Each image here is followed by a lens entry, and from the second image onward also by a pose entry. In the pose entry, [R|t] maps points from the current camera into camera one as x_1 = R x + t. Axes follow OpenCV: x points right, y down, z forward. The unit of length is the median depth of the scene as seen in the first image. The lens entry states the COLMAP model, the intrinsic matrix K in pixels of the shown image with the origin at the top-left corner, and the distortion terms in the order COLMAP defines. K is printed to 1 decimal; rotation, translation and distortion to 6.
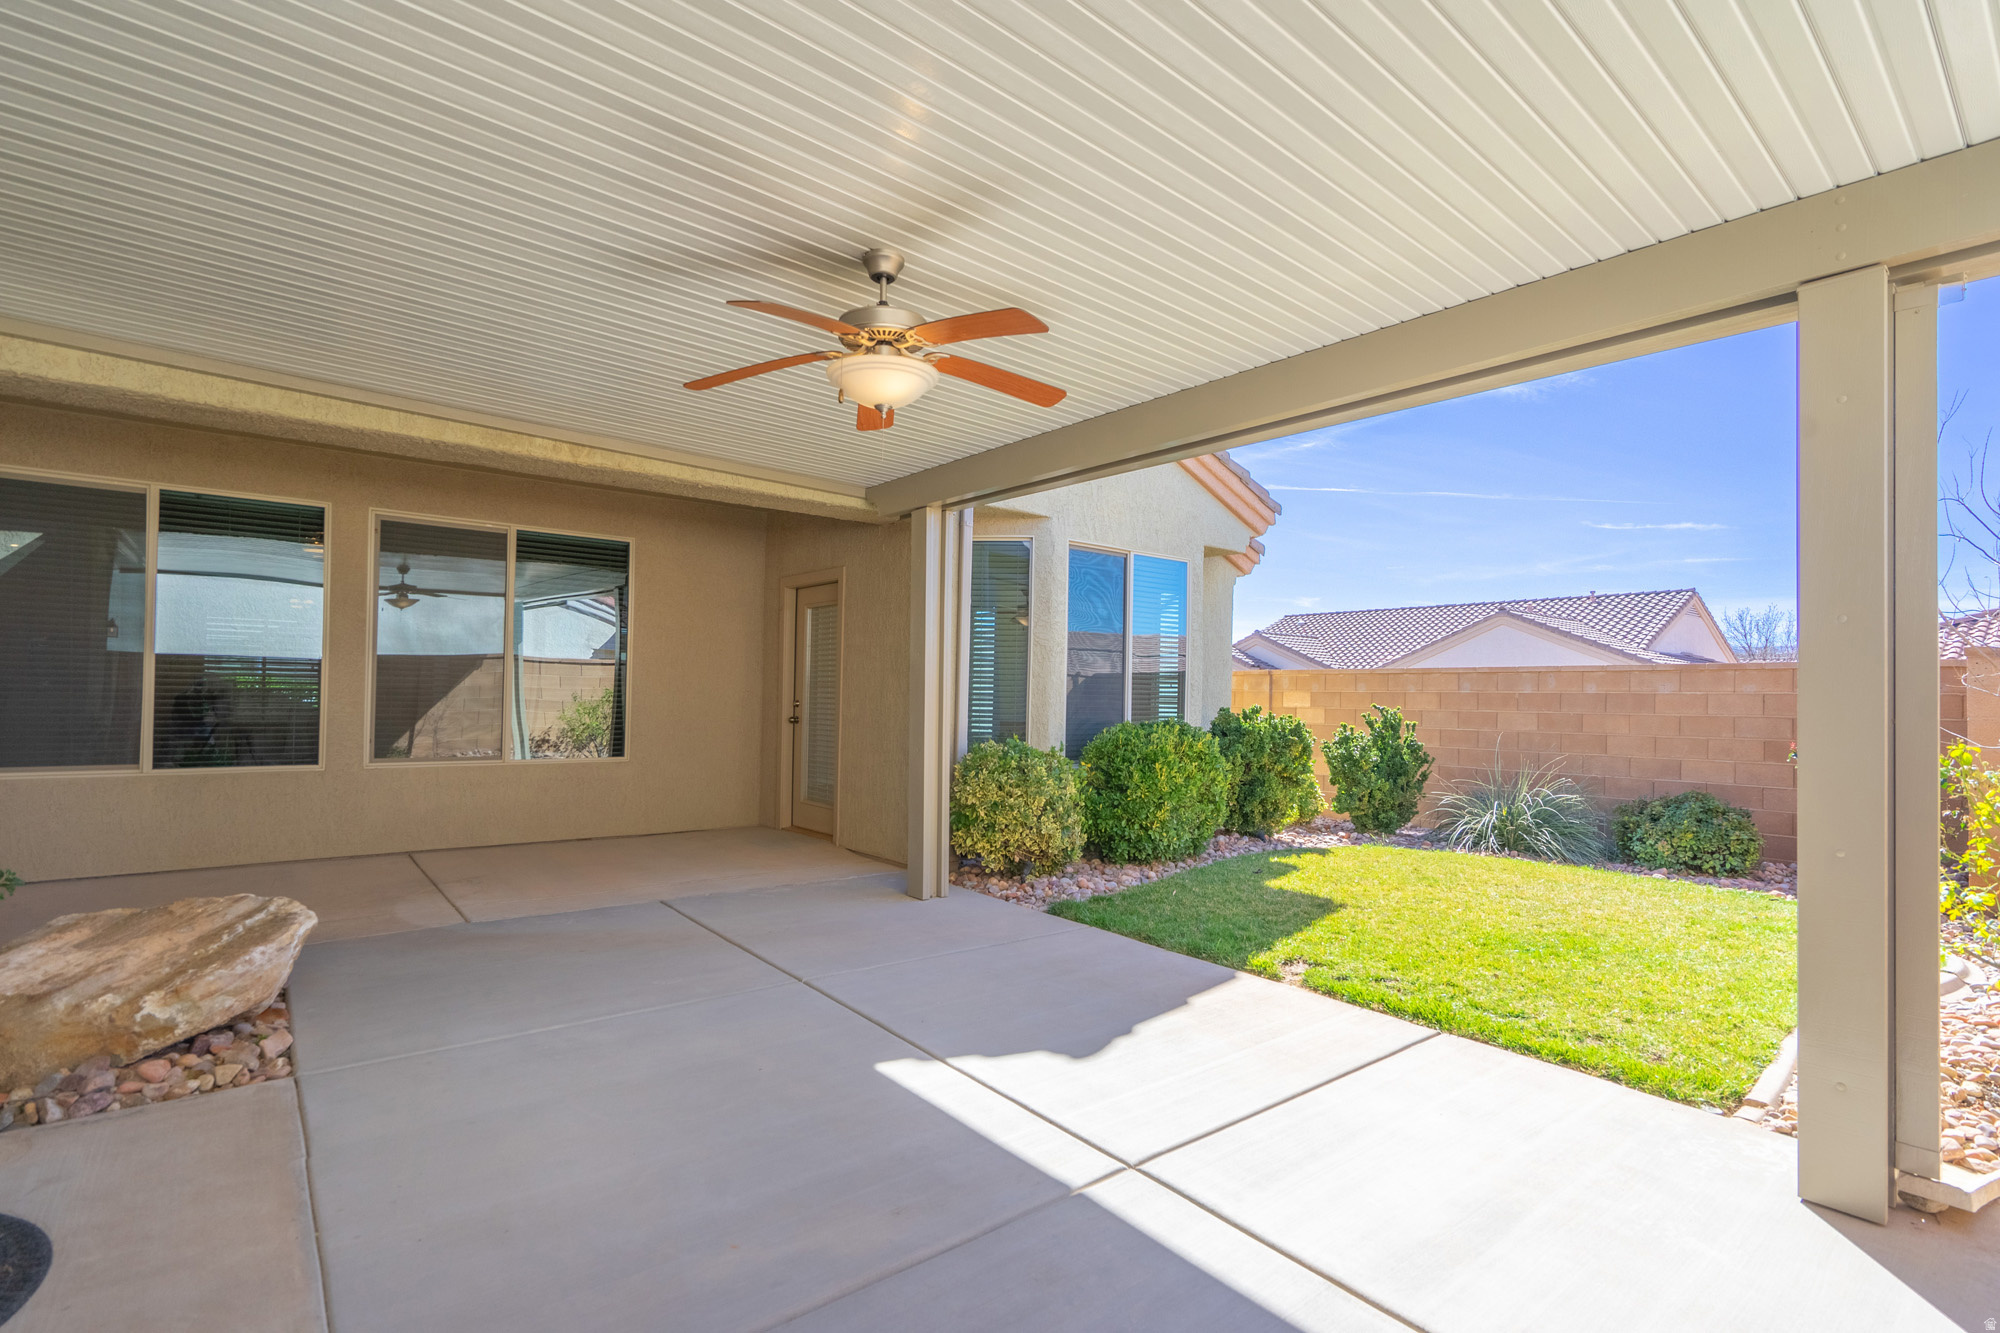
lens RADIAL K [[933.0, 0, 1014.0], [0, 933.0, 680.1], [0, 0, 1]] dist [-0.005482, -0.000093]
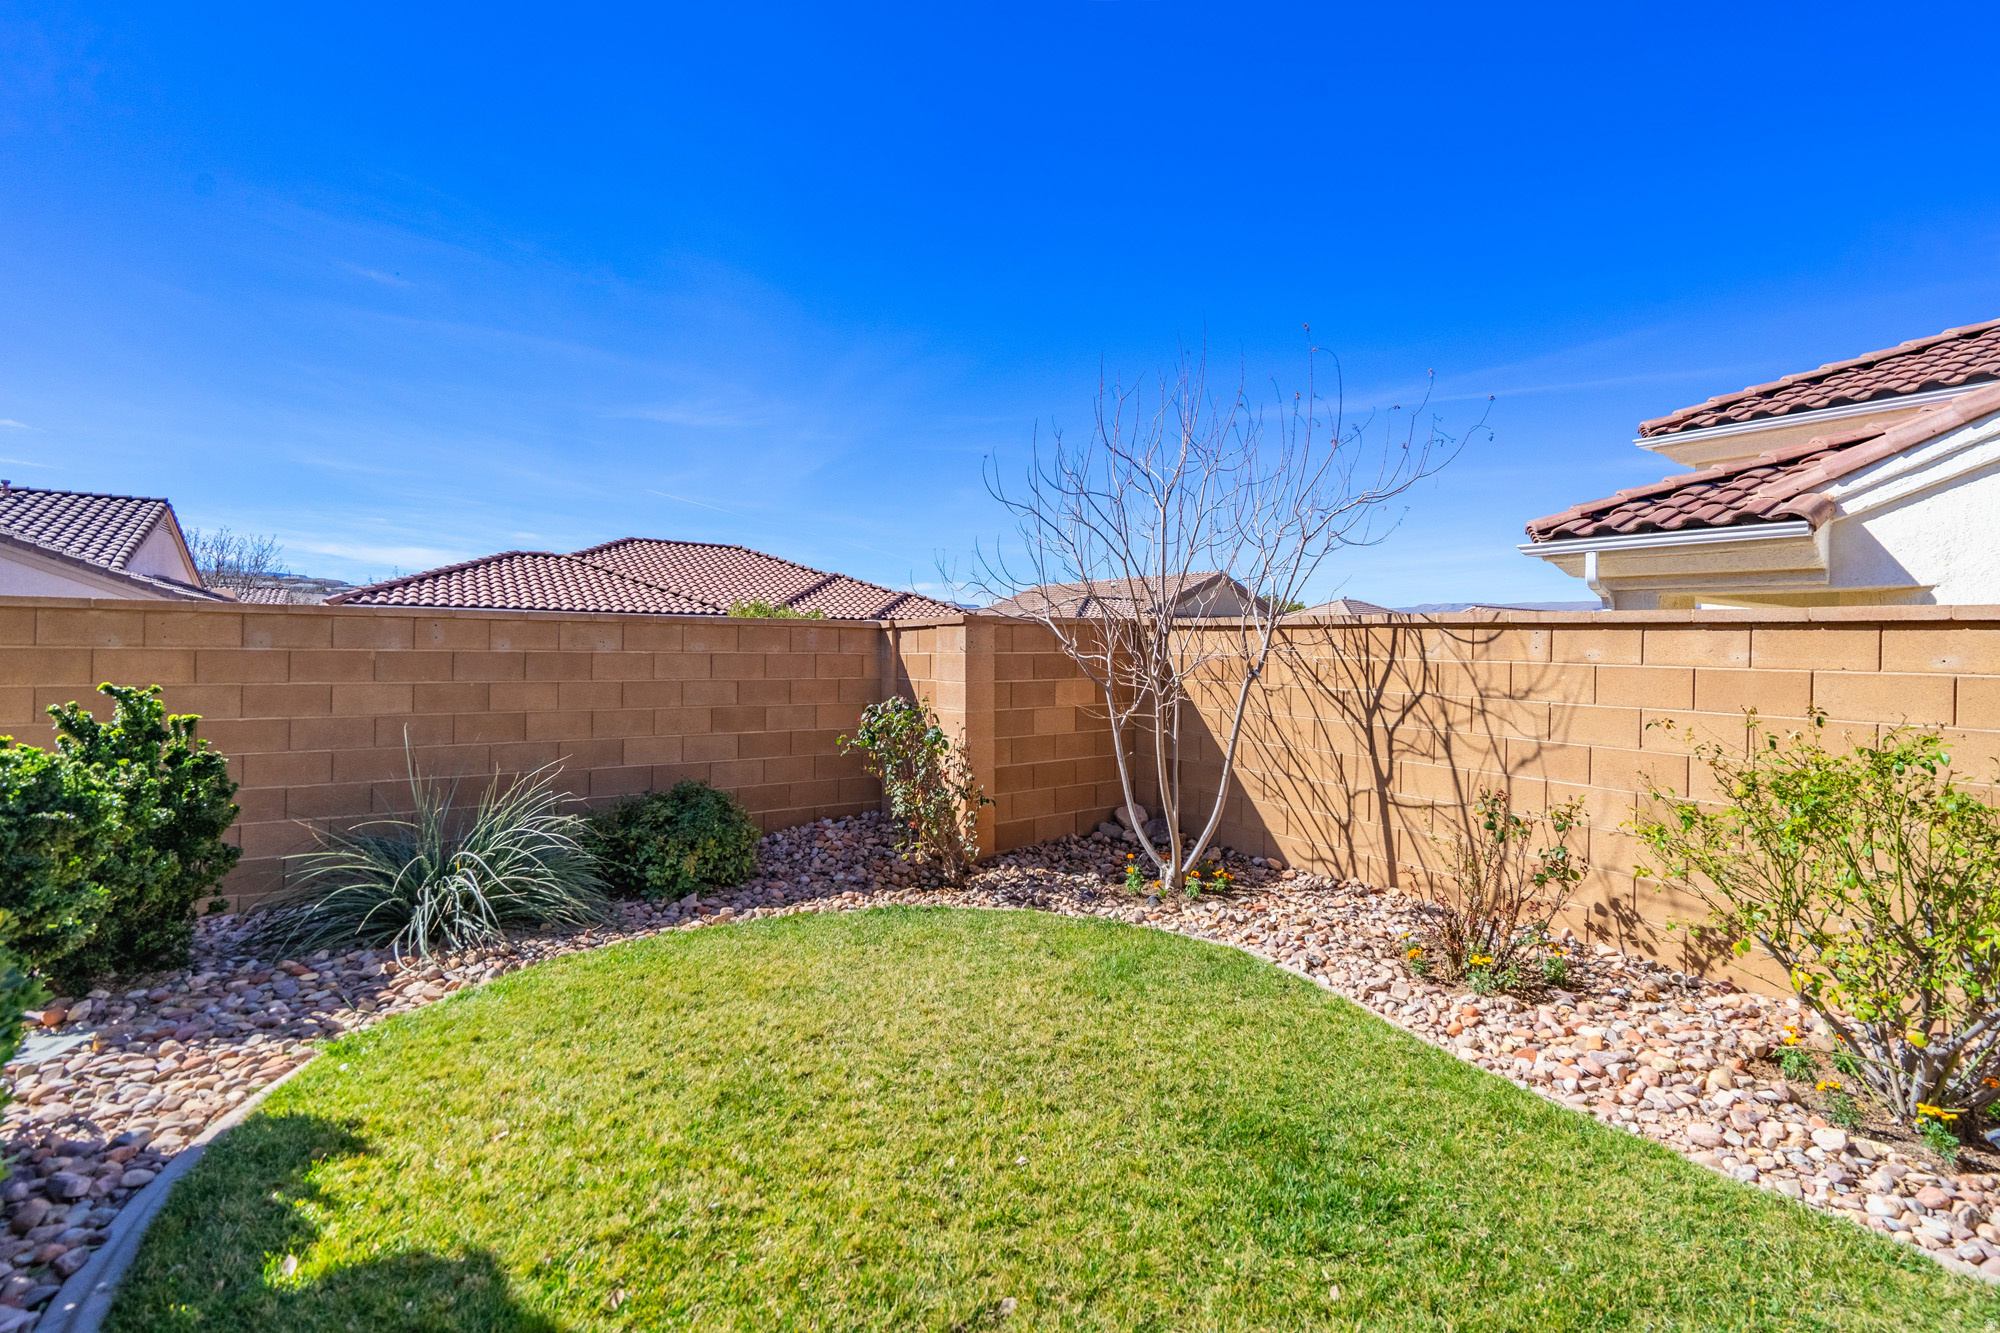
lens RADIAL K [[892.2, 0, 1029.5], [0, 892.2, 648.7], [0, 0, 1]] dist [0.015684, 0.000859]
pose [[0.114703, -0.013205, 0.993312, 0.018335], [-0.032224, 0.999336, 0.017007, -0.014064], [-0.992877, -0.033959, 0.114201, 0.633643]]
